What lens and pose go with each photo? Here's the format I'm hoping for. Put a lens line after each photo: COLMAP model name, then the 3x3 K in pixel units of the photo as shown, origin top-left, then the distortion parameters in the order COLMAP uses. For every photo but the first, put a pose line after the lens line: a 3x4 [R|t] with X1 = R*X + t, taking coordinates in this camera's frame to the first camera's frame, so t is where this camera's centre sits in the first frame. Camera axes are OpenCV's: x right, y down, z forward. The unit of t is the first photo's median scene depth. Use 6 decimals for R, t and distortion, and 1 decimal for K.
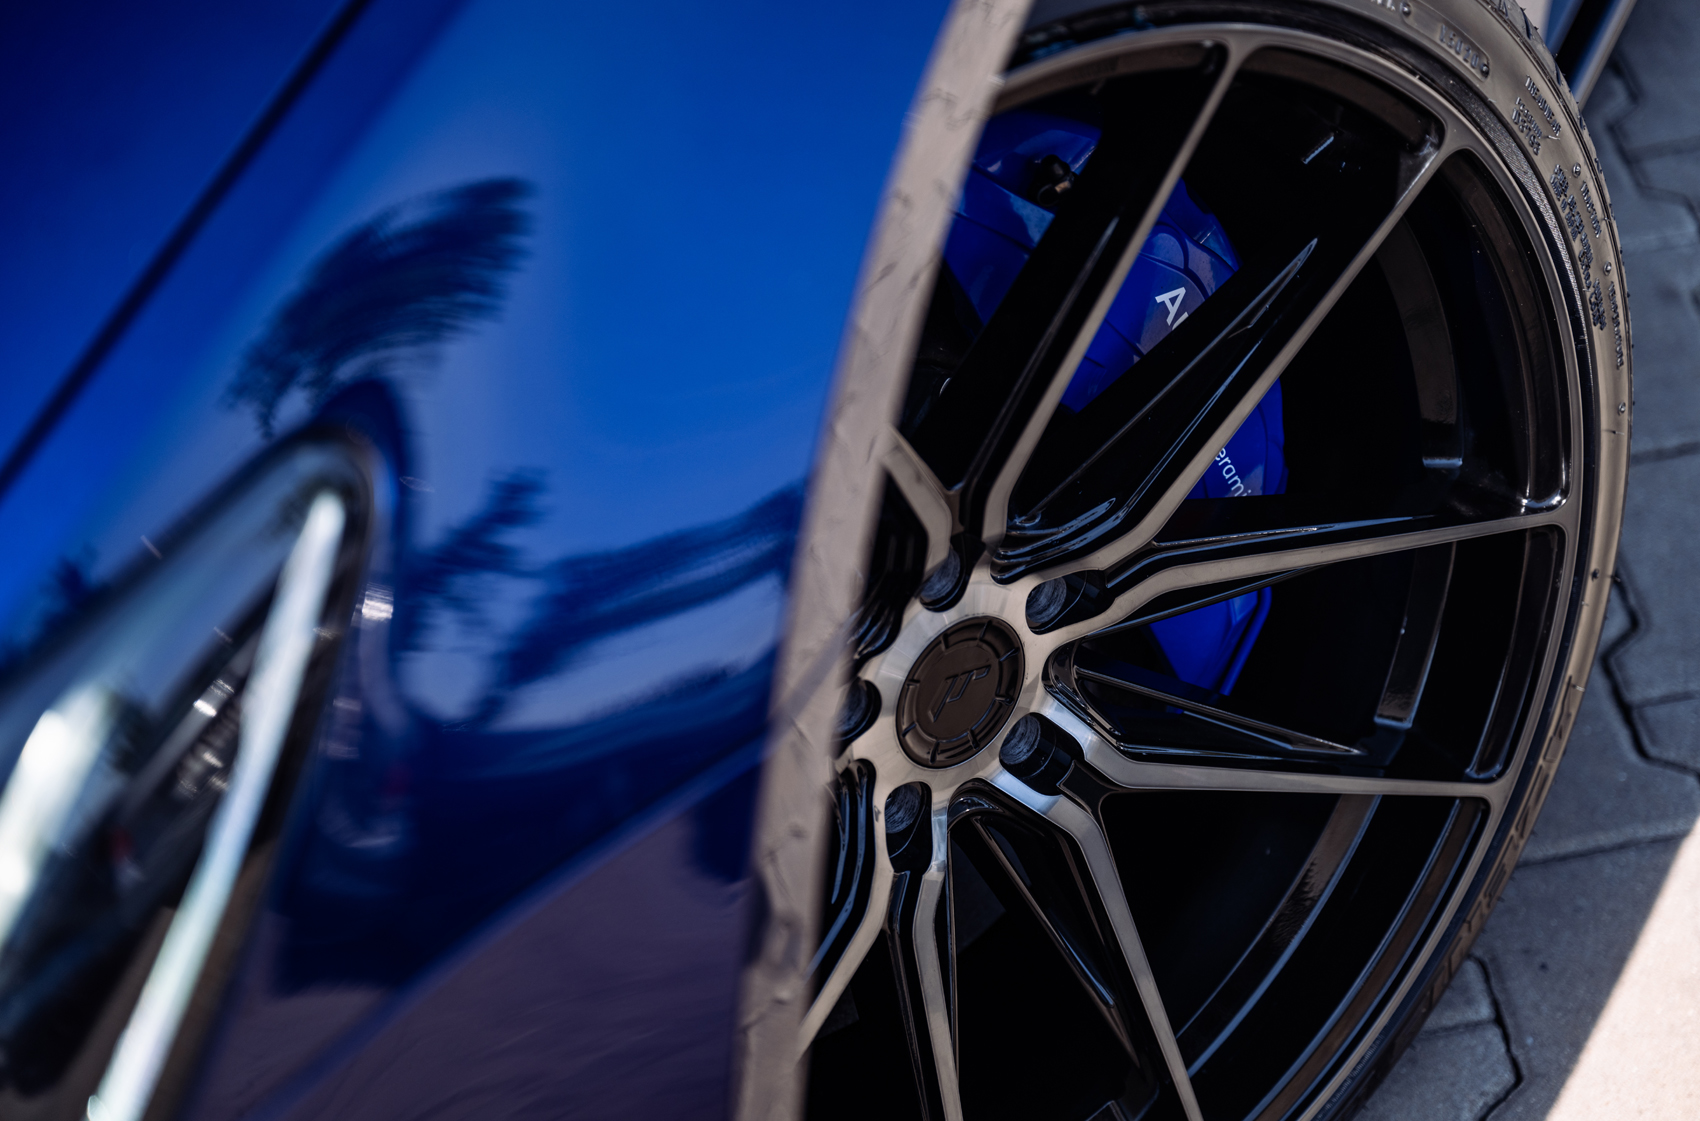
lens RADIAL K [[3114.0, 0, 850.0], [0, 3114.0, 560.5], [0, 0, 1]] dist [-0.065173, -0.184458]
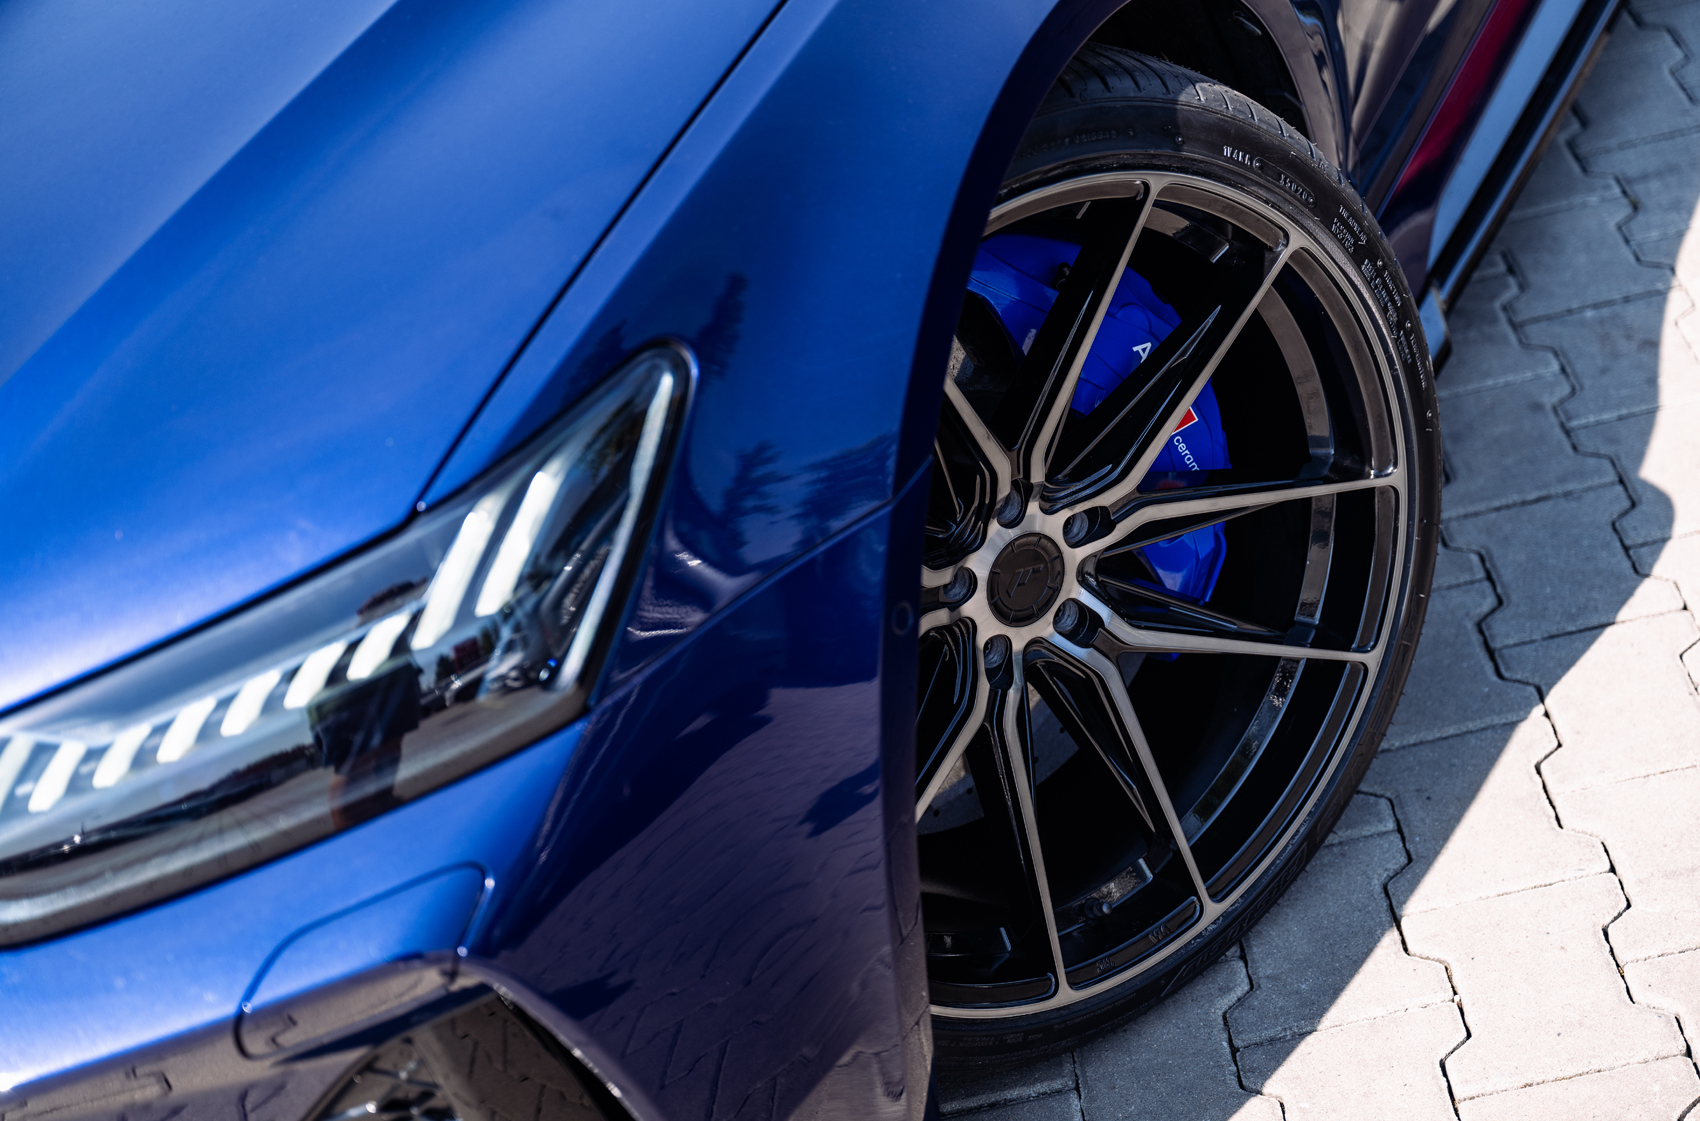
lens RADIAL K [[3131.4, 0, 850.0], [0, 3131.4, 560.5], [0, 0, 1]] dist [-0.298209, 0.037646]
pose [[0.996602, -0.043583, -0.069896, 0.056067], [0.033696, 0.990016, -0.136869, 0.244228], [0.075164, 0.134049, 0.988120, -0.636463]]
